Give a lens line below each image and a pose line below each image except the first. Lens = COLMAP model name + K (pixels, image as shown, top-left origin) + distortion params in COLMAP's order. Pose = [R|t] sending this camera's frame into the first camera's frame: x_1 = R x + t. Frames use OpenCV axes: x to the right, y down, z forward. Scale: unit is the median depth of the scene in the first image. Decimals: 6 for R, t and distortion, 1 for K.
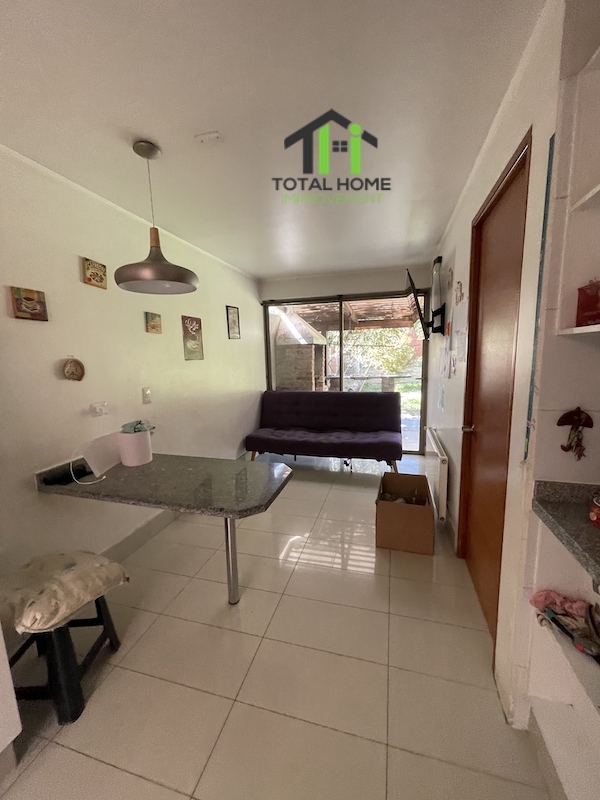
lens RADIAL K [[325.7, 0, 299.8], [0, 325.7, 399.6], [0, 0, 1]] dist [0.001258, 0.000196]
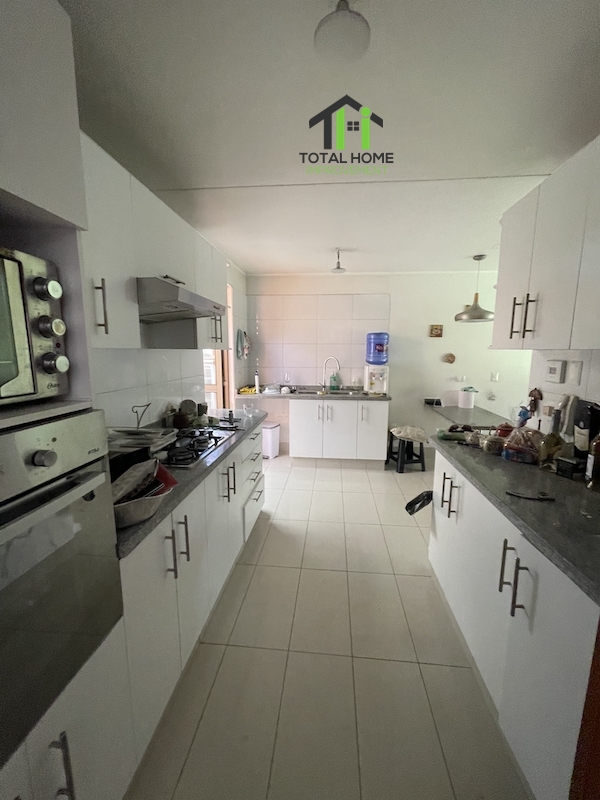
lens RADIAL K [[325.7, 0, 300.6], [0, 325.7, 399.6], [0, 0, 1]] dist [0.001258, 0.000196]
pose [[0.180956, 0.174025, -0.967972, 1.419177], [-0.152318, 0.977304, 0.147228, 0.011291], [0.971625, 0.120797, 0.203356, -0.428177]]
